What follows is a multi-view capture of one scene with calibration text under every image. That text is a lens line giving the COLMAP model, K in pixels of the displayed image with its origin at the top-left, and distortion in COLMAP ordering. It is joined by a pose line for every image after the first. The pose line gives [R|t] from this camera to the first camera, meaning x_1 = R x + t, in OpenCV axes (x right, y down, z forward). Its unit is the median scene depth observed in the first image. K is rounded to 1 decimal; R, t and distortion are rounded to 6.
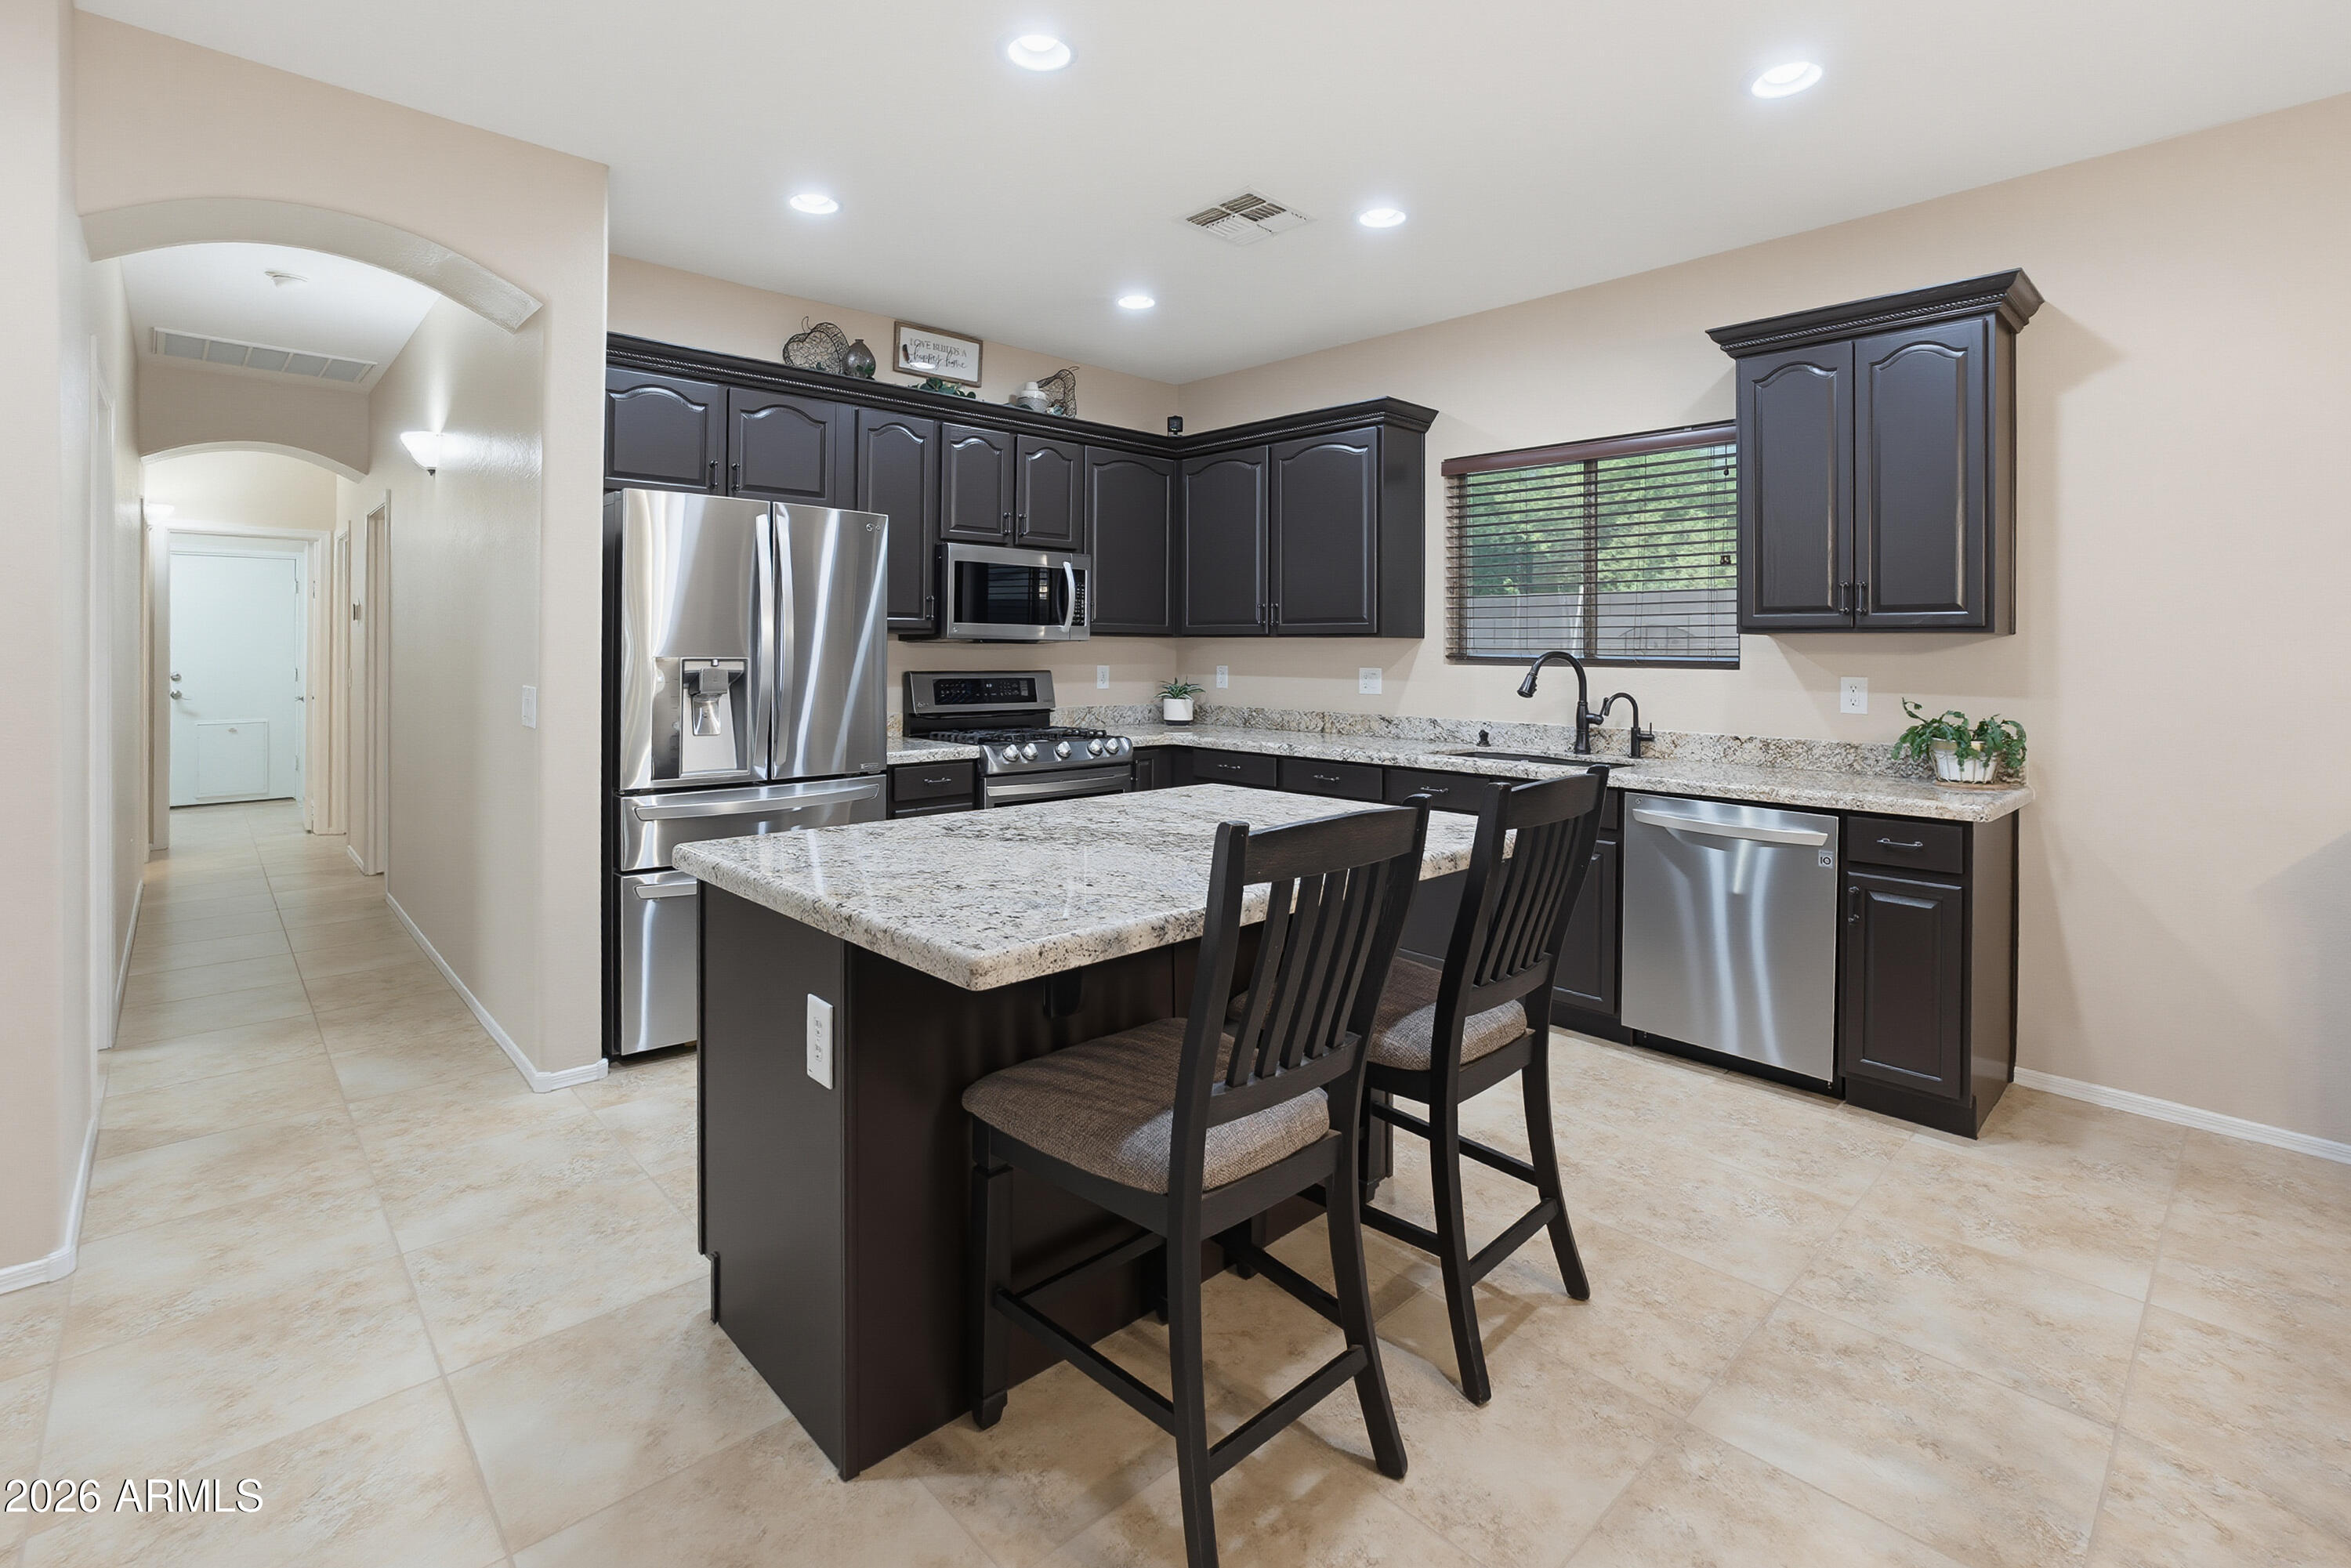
lens RADIAL K [[1050.0, 0, 1169.3], [0, 1050.0, 639.7], [0, 0, 1]] dist [-0.024672, 0.006818]
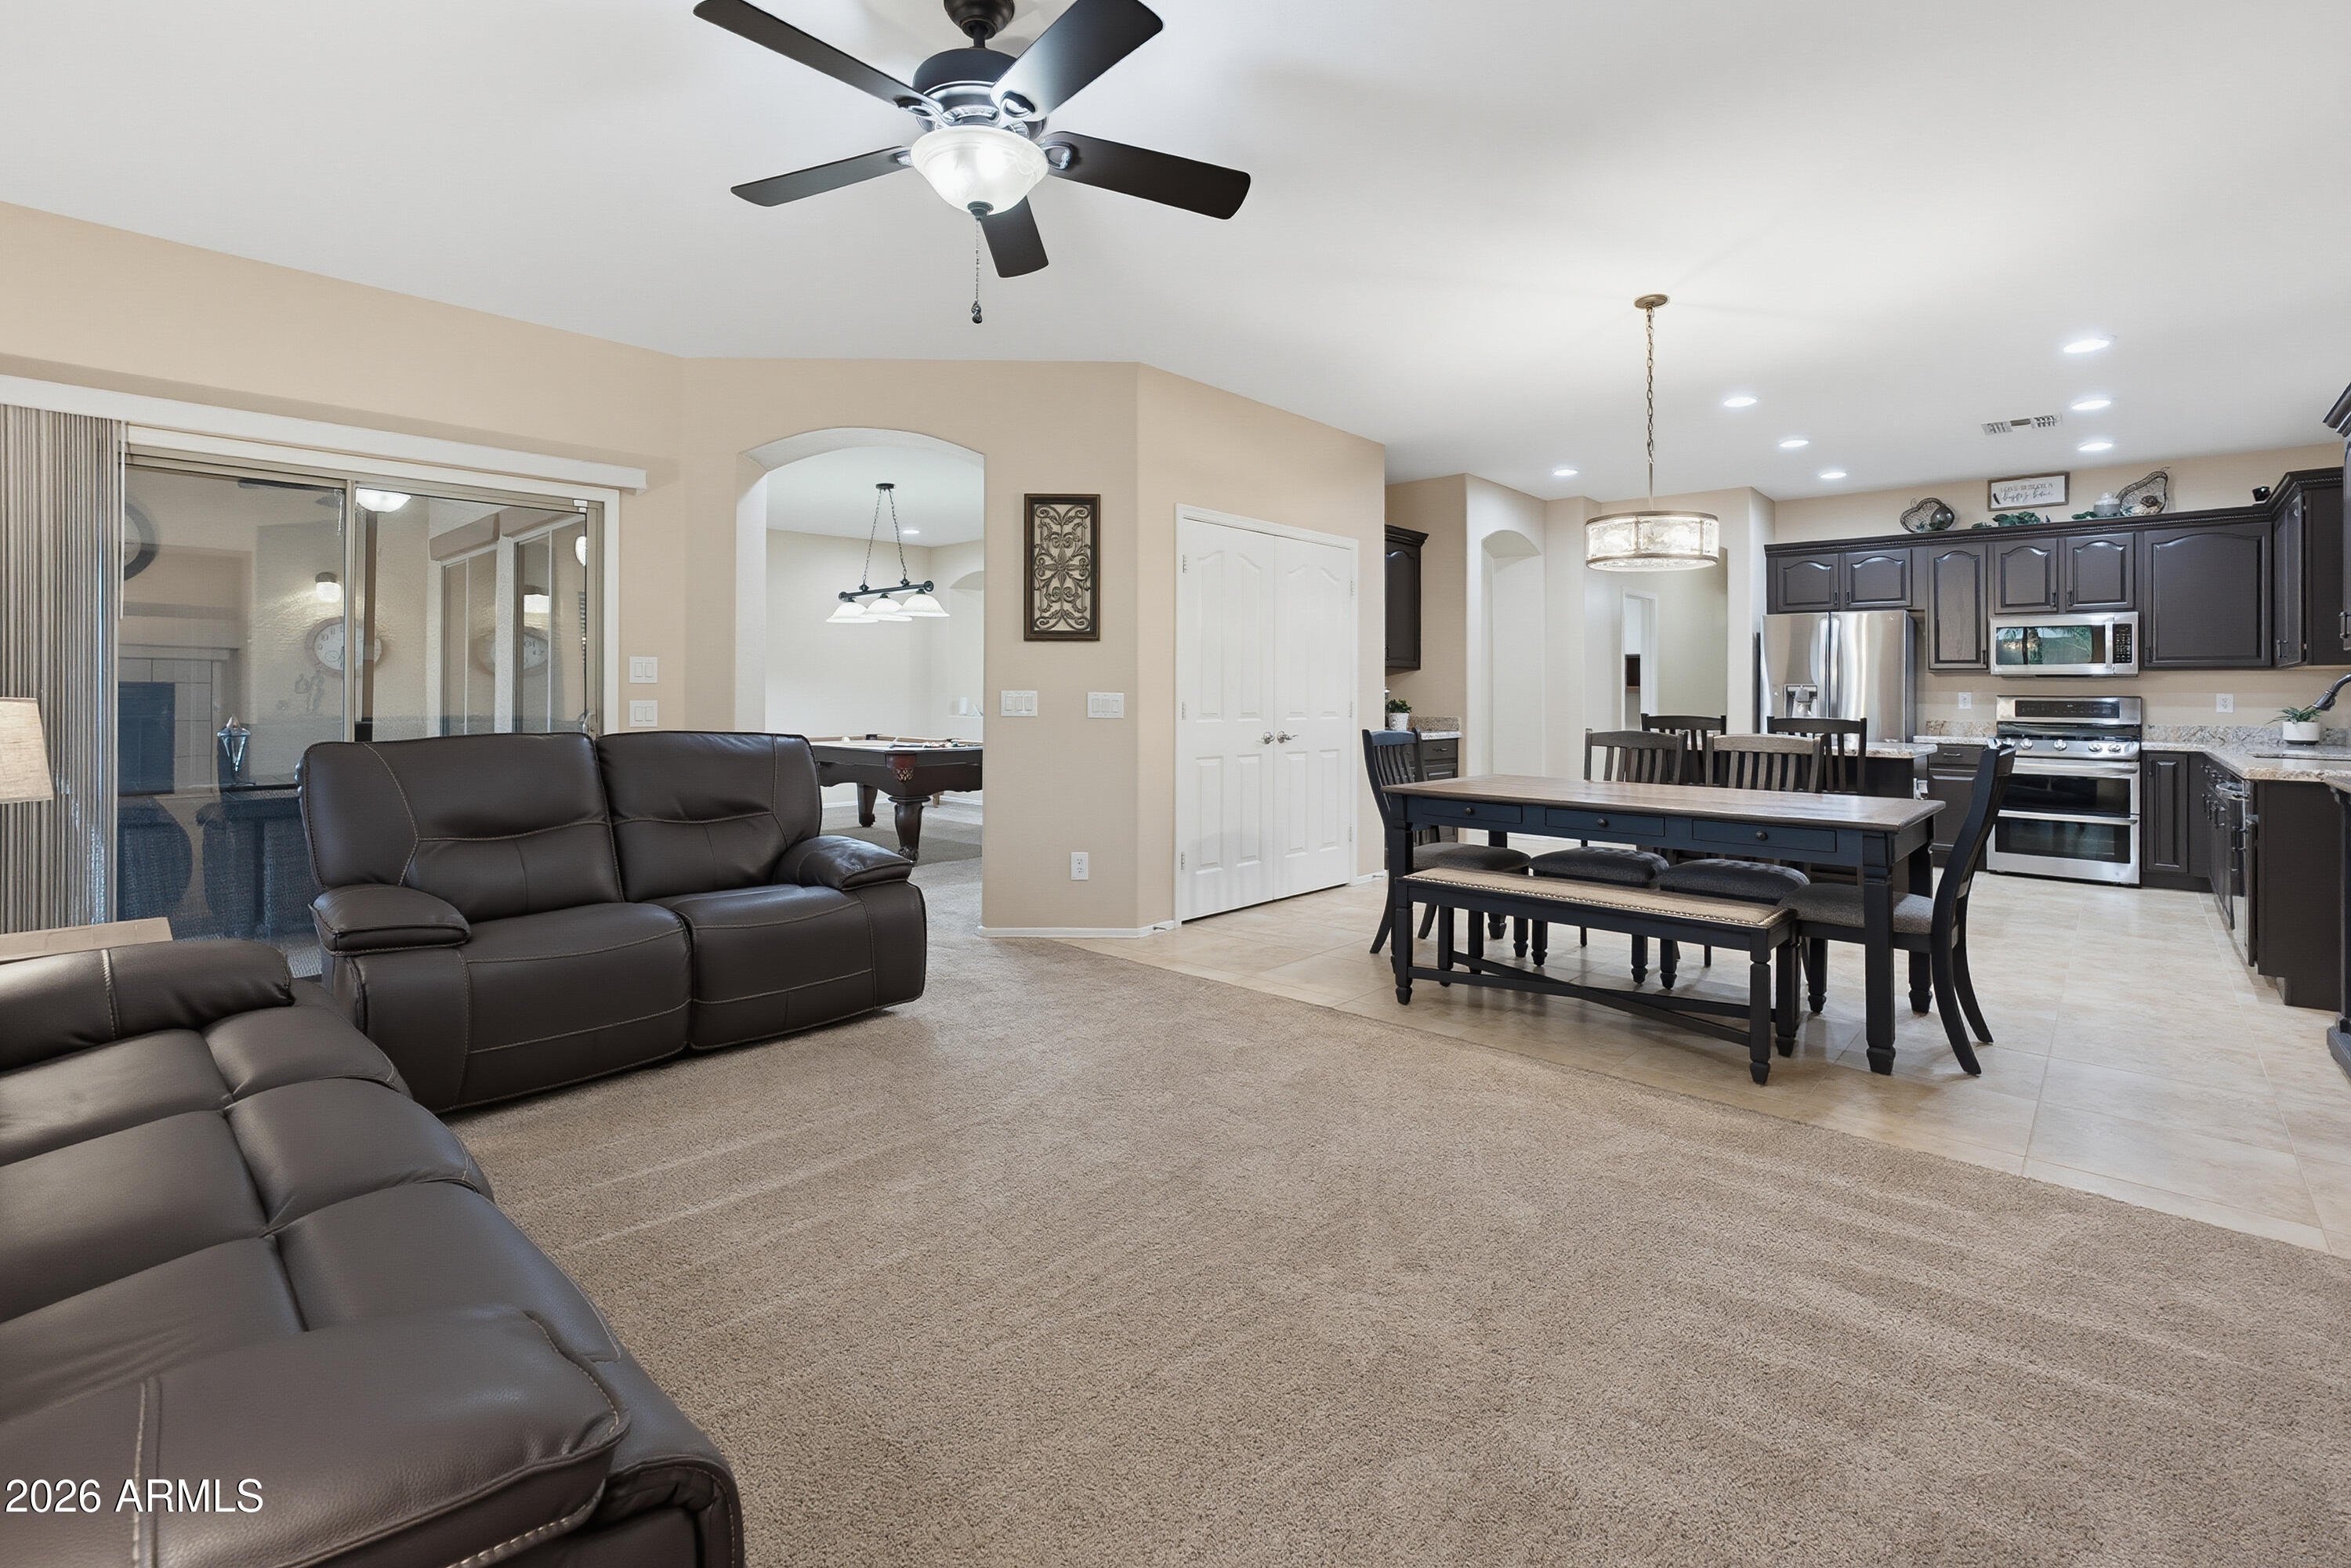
lens RADIAL K [[1050.0, 0, 1114.0], [0, 1050.0, 684.0], [0, 0, 1]] dist [-0.024672, 0.006818]
pose [[0.051317, -0.015296, -0.998565, 1.391362], [-0.000625, 0.999882, -0.015348, 0.040197], [0.998682, 0.001412, 0.051302, -0.480849]]
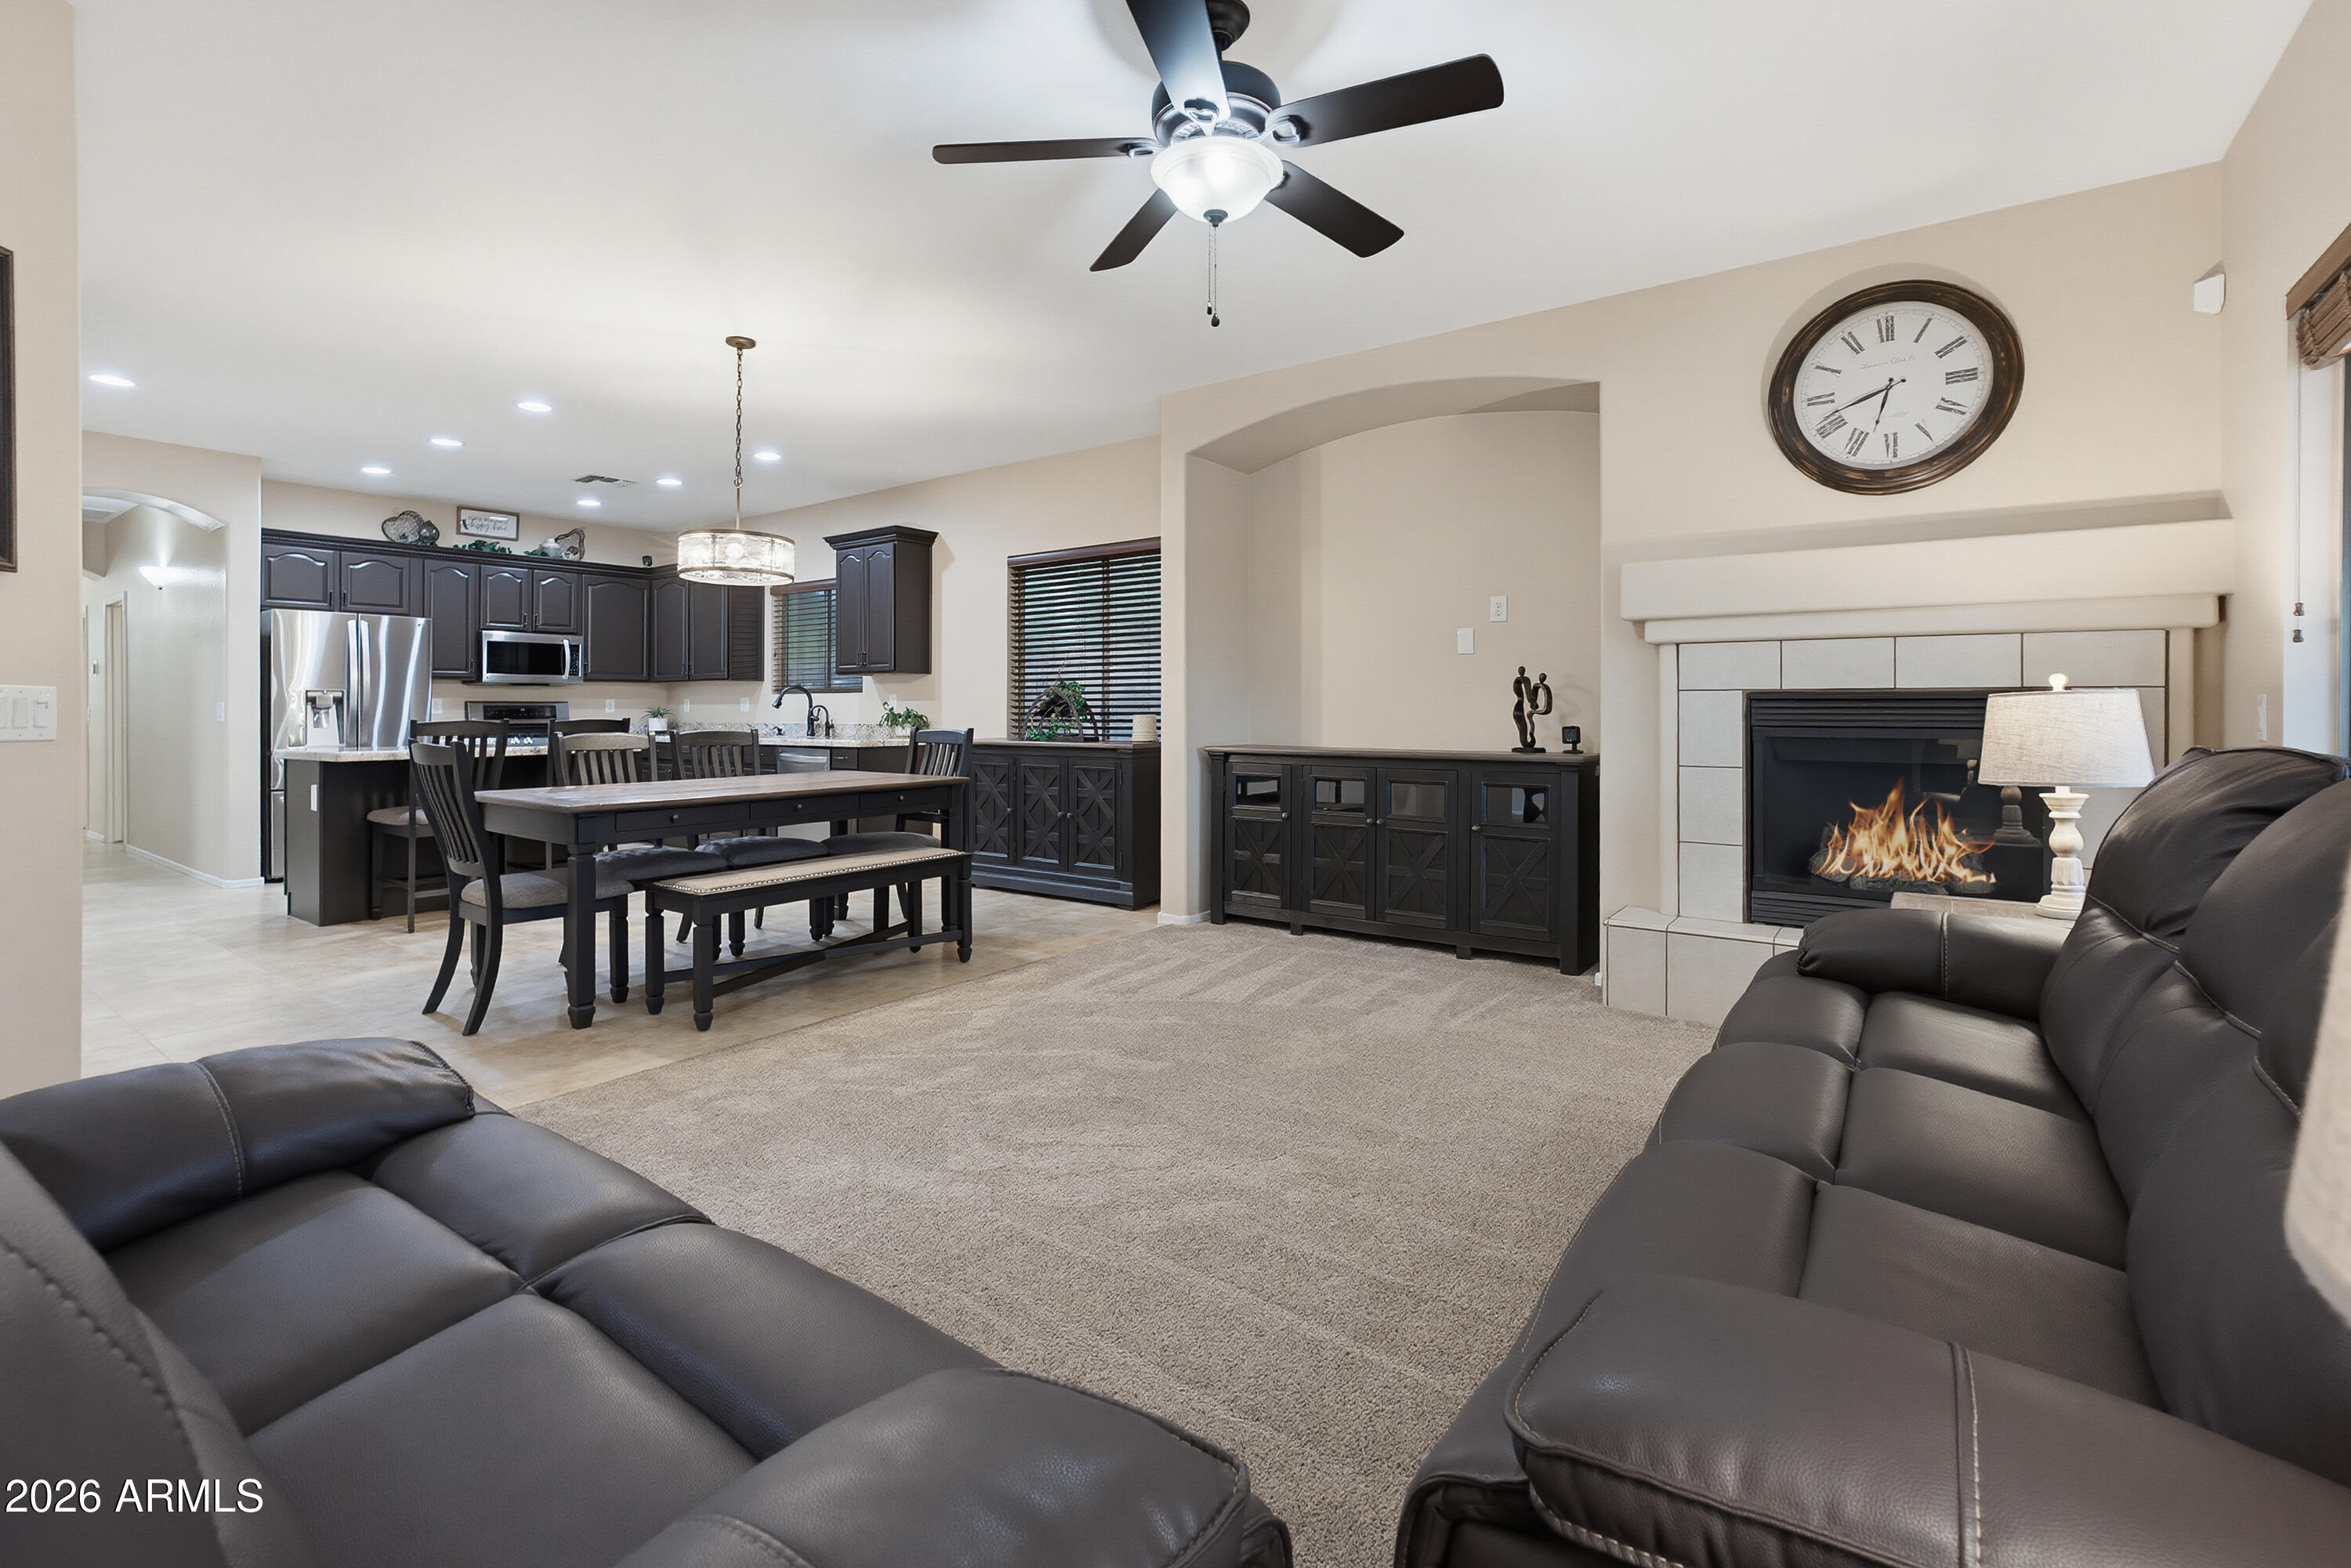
lens RADIAL K [[1050.0, 0, 1195.5], [0, 1050.0, 695.9], [0, 0, 1]] dist [-0.024672, 0.006818]
pose [[0.983094, -0.009263, 0.182865, 0.721613], [0.010112, 0.999942, -0.003713, 0.044334], [-0.182820, 0.005499, 0.983131, -1.083127]]
